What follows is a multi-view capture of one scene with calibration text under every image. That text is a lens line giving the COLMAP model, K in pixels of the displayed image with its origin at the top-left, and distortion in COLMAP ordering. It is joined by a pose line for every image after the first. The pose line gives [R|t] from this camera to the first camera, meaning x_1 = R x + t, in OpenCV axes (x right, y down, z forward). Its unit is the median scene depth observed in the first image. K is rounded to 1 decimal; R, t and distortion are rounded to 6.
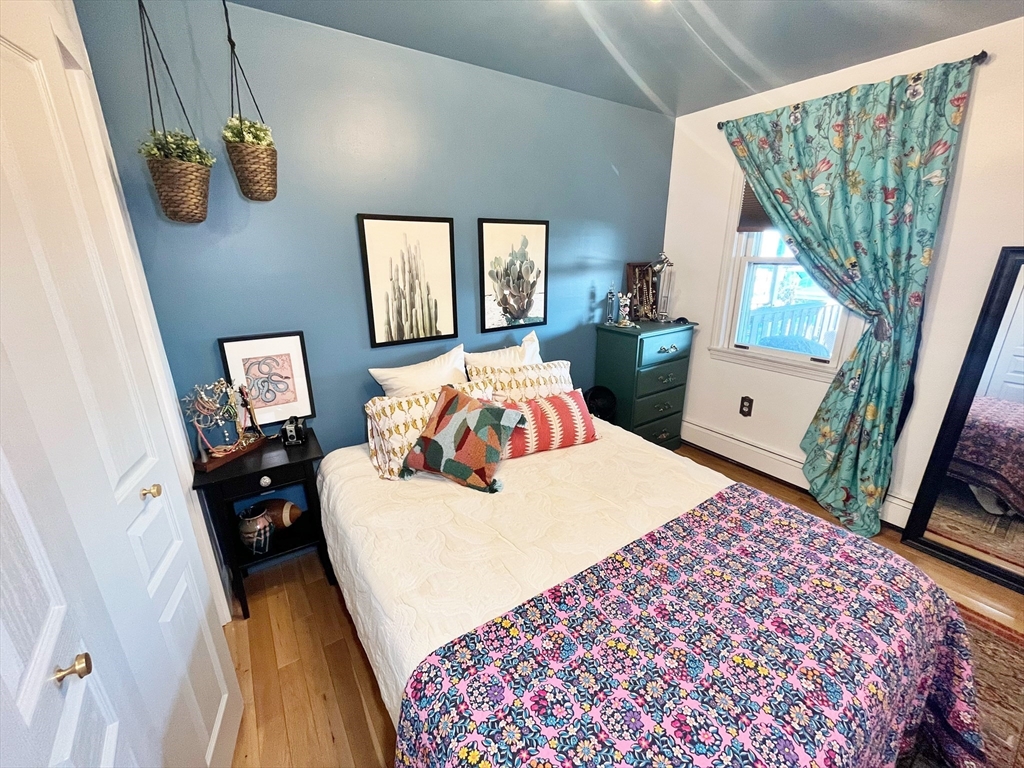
lens RADIAL K [[415.3, 0, 513.6], [0, 415.3, 382.6], [0, 0, 1]] dist [-0.002760, -0.000506]
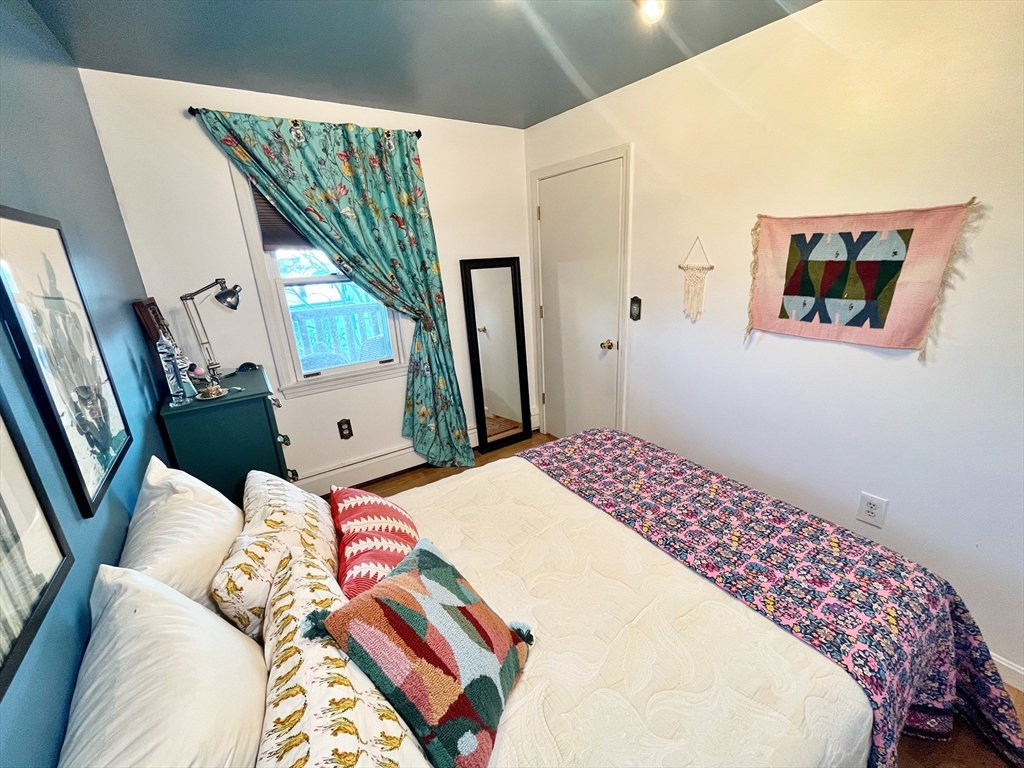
lens RADIAL K [[415.3, 0, 513.6], [0, 415.3, 382.6], [0, 0, 1]] dist [-0.002760, -0.000506]
pose [[0.007374, -0.292069, 0.956369, -0.405556], [0.347185, 0.897648, 0.271459, -0.204681], [-0.937768, 0.330036, 0.108021, 0.607282]]
